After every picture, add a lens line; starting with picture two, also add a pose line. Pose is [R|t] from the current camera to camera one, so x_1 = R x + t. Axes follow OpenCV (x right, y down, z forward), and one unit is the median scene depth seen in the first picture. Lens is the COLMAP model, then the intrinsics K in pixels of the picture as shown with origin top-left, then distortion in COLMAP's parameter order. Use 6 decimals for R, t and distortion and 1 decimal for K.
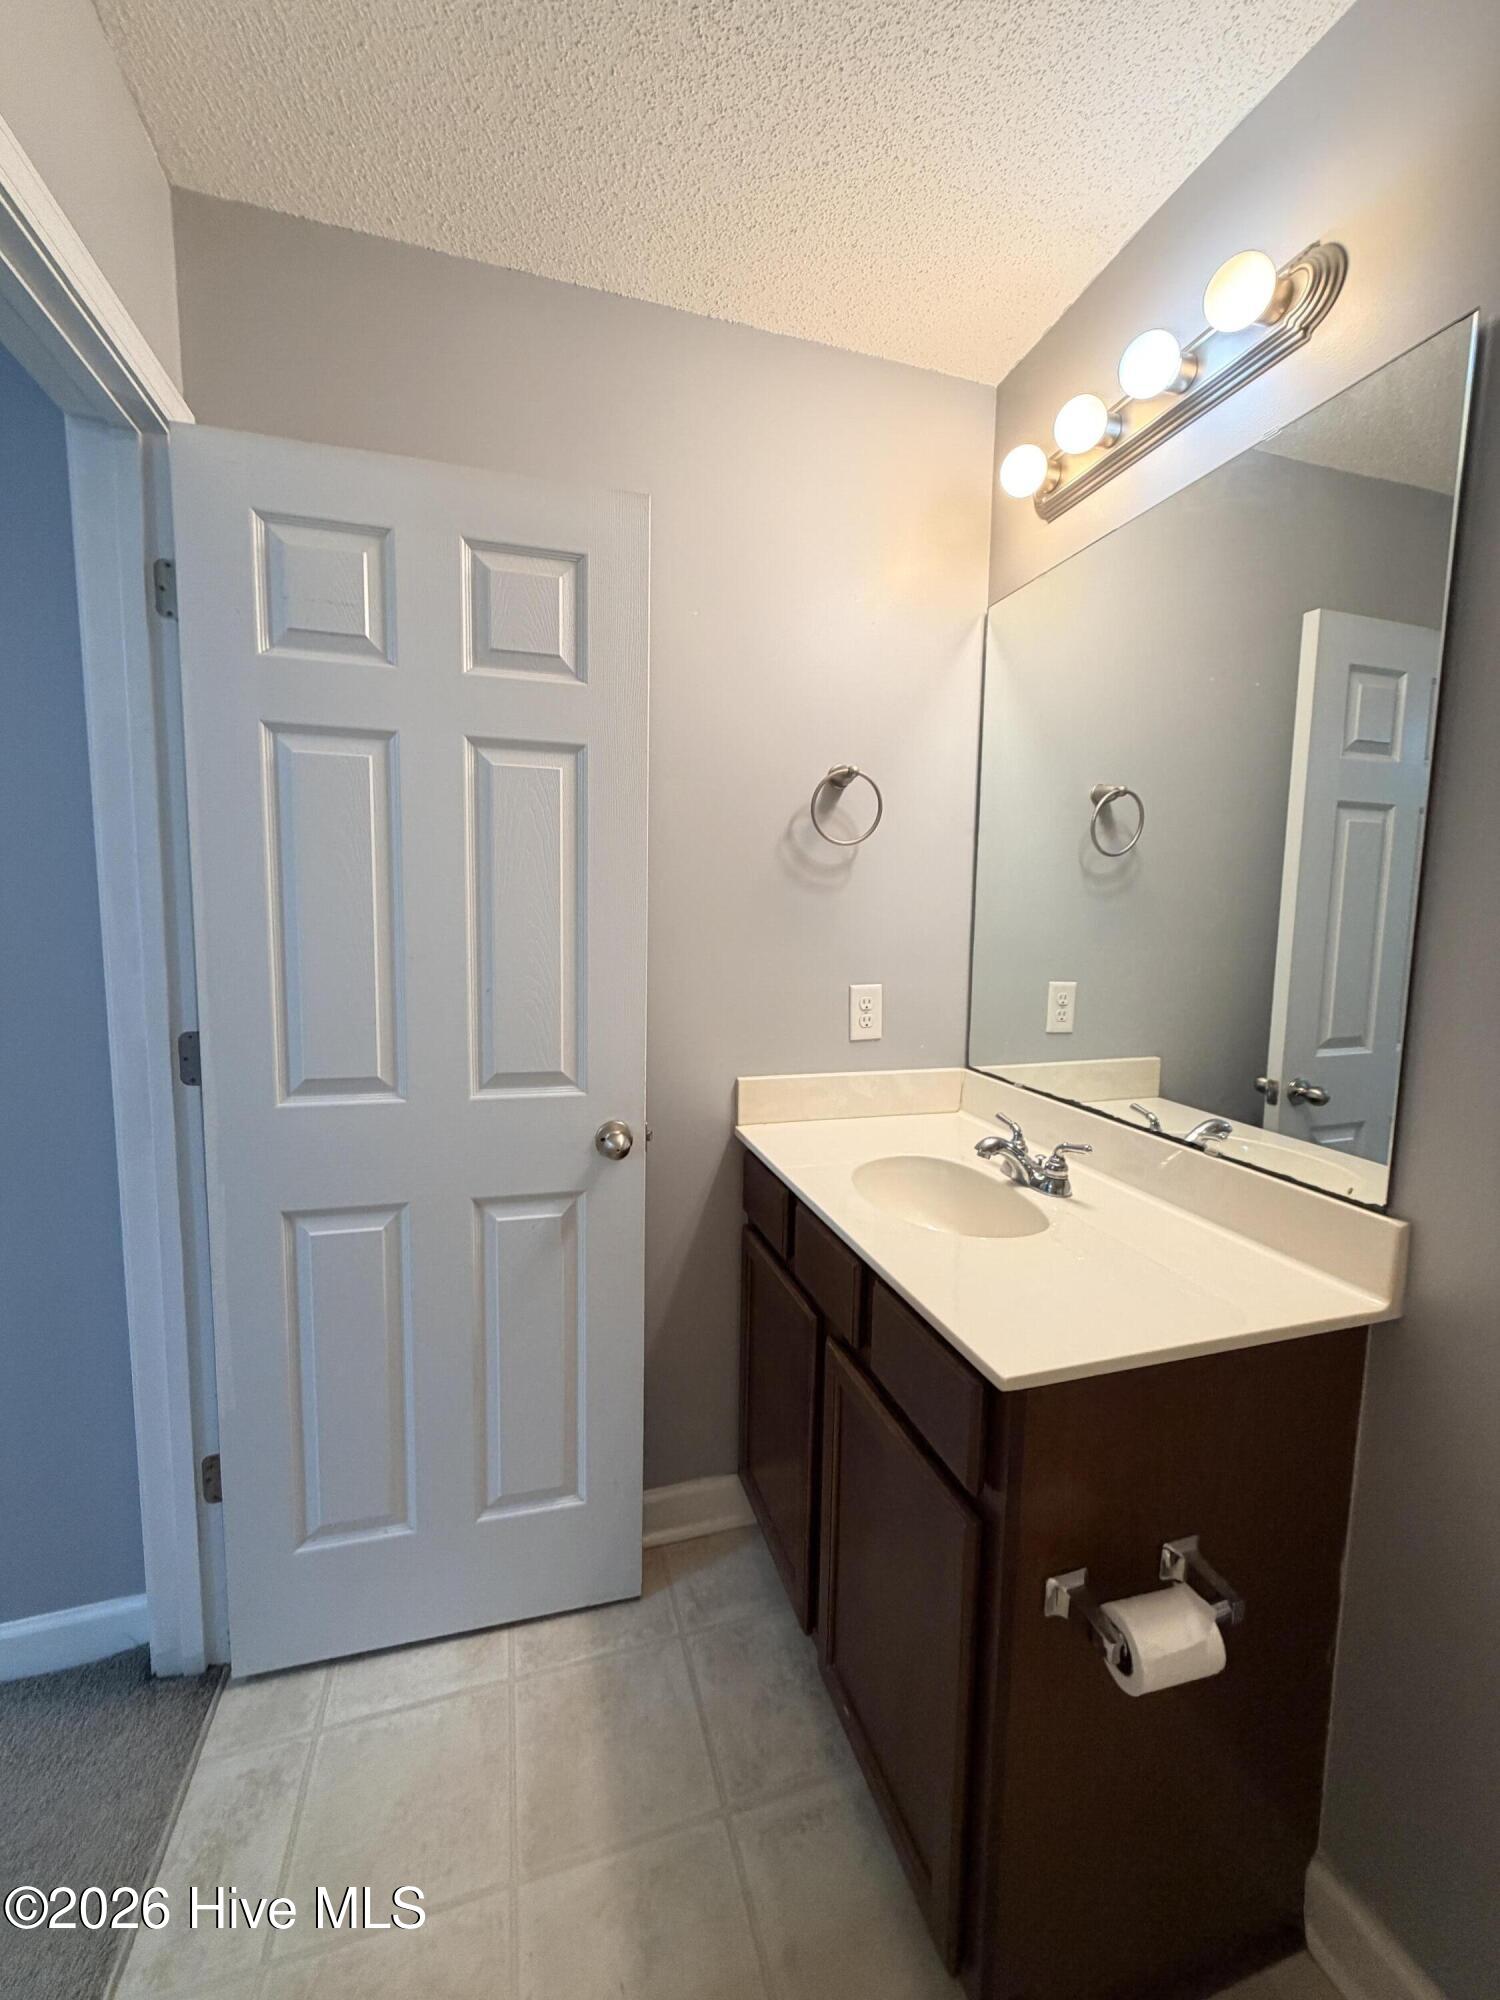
lens RADIAL K [[795.5, 0, 750.0], [0, 795.5, 1000.0], [0, 0, 1]] dist [0.000257, 0.000072]
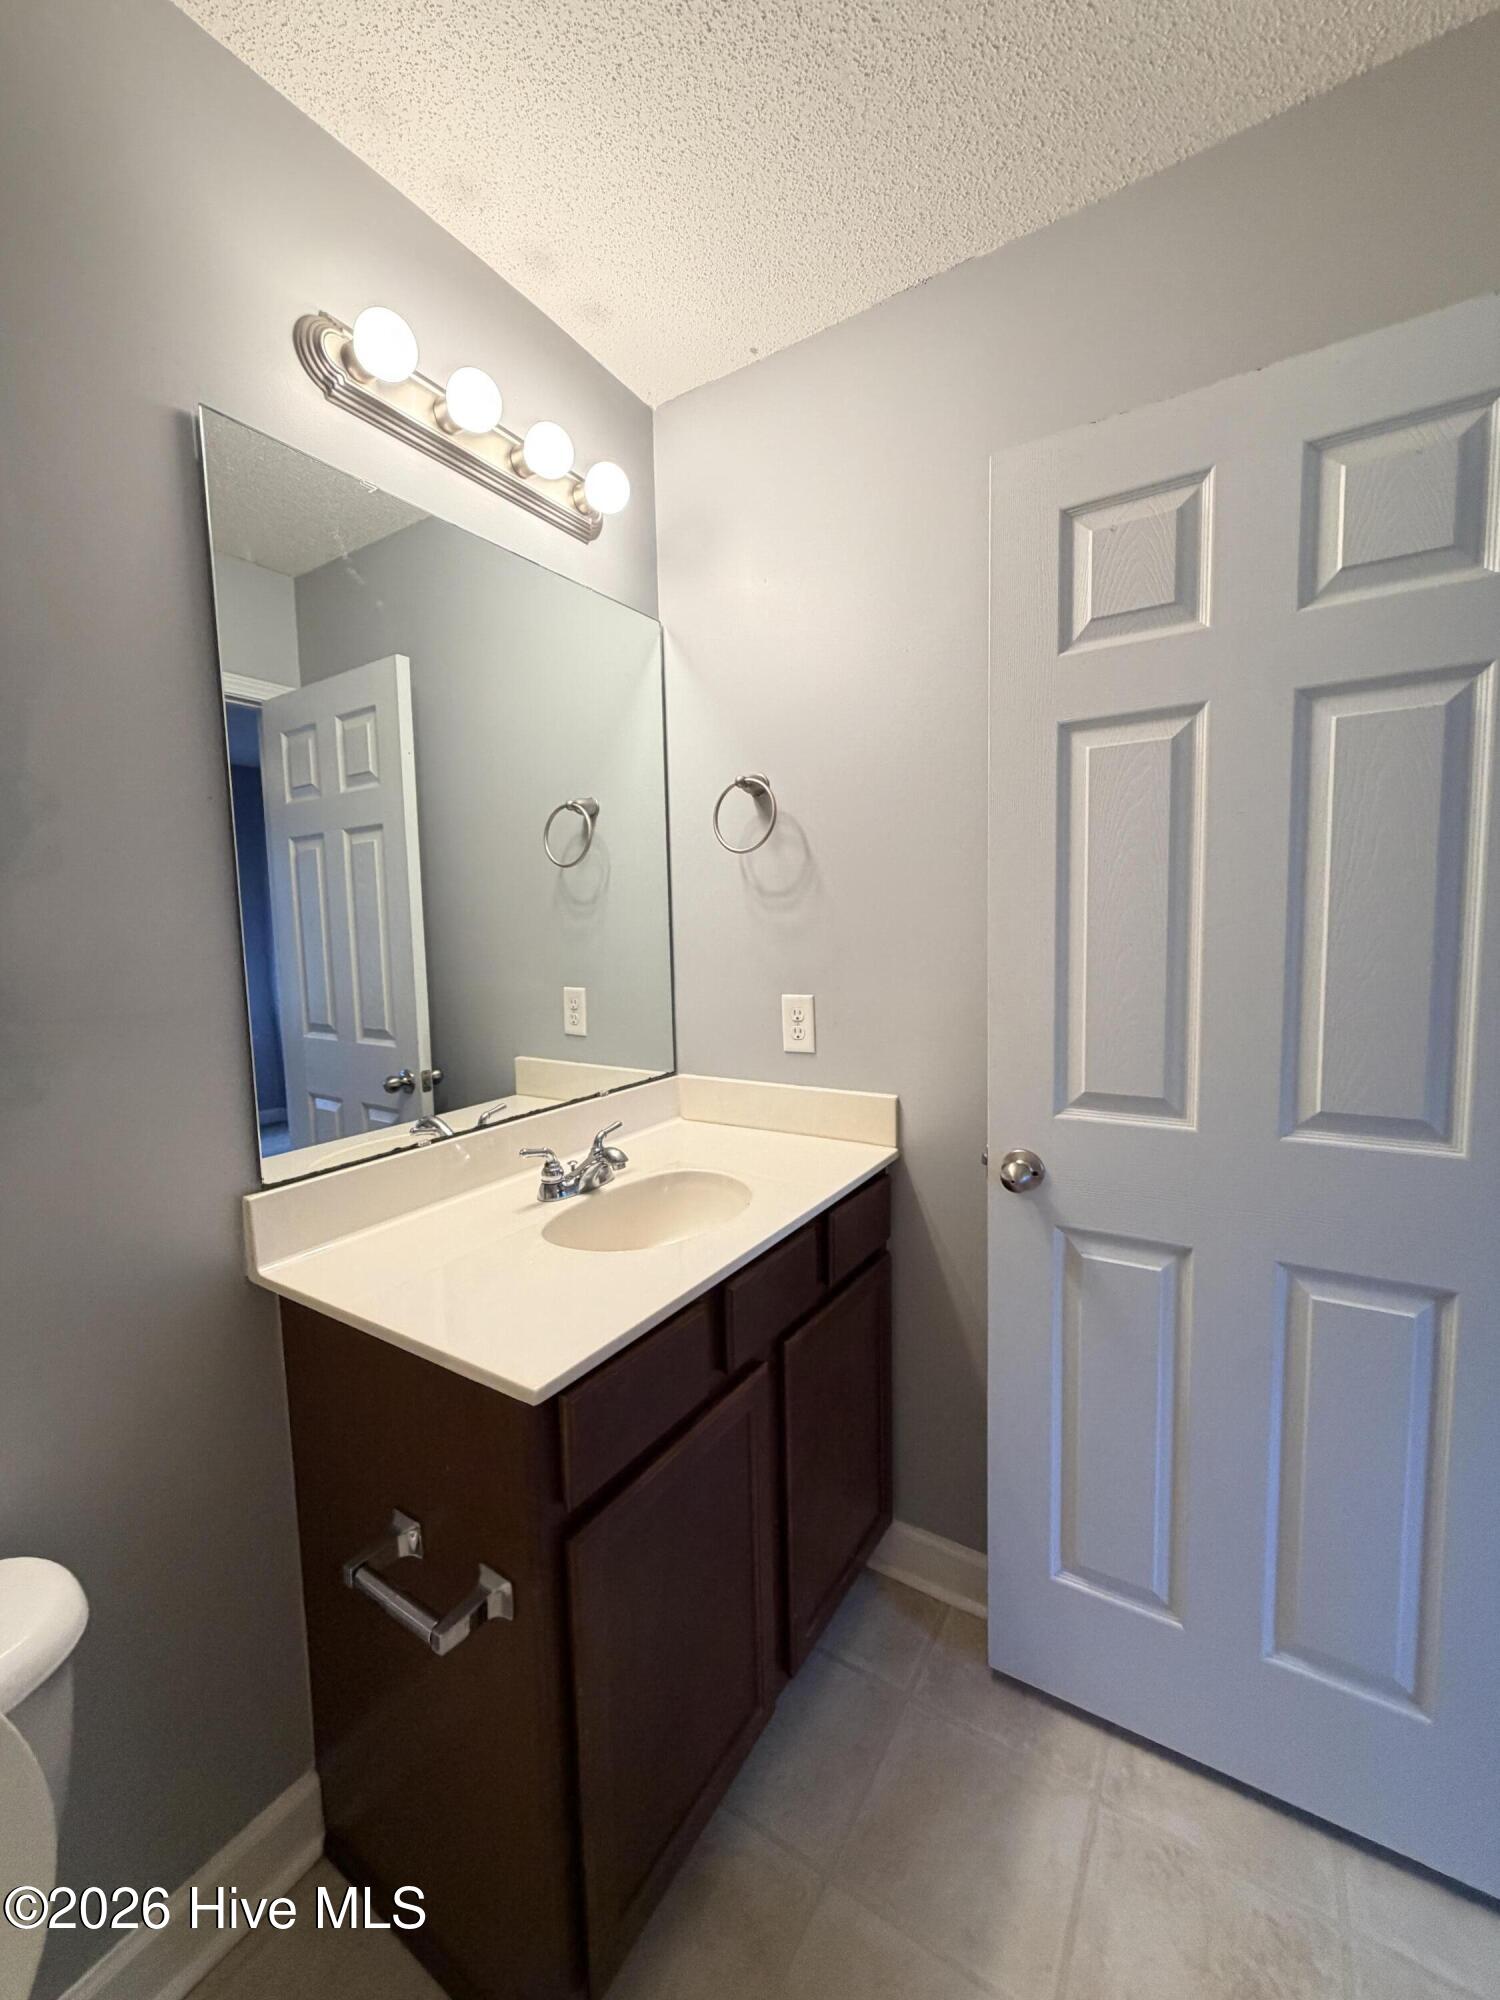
lens RADIAL K [[795.5, 0, 750.0], [0, 795.5, 1000.0], [0, 0, 1]] dist [0.000257, 0.000072]
pose [[0.631817, 0.049669, -0.773524, 1.196565], [-0.052014, 0.998412, 0.021624, -0.037806], [0.773370, 0.026572, 0.633398, 0.470071]]
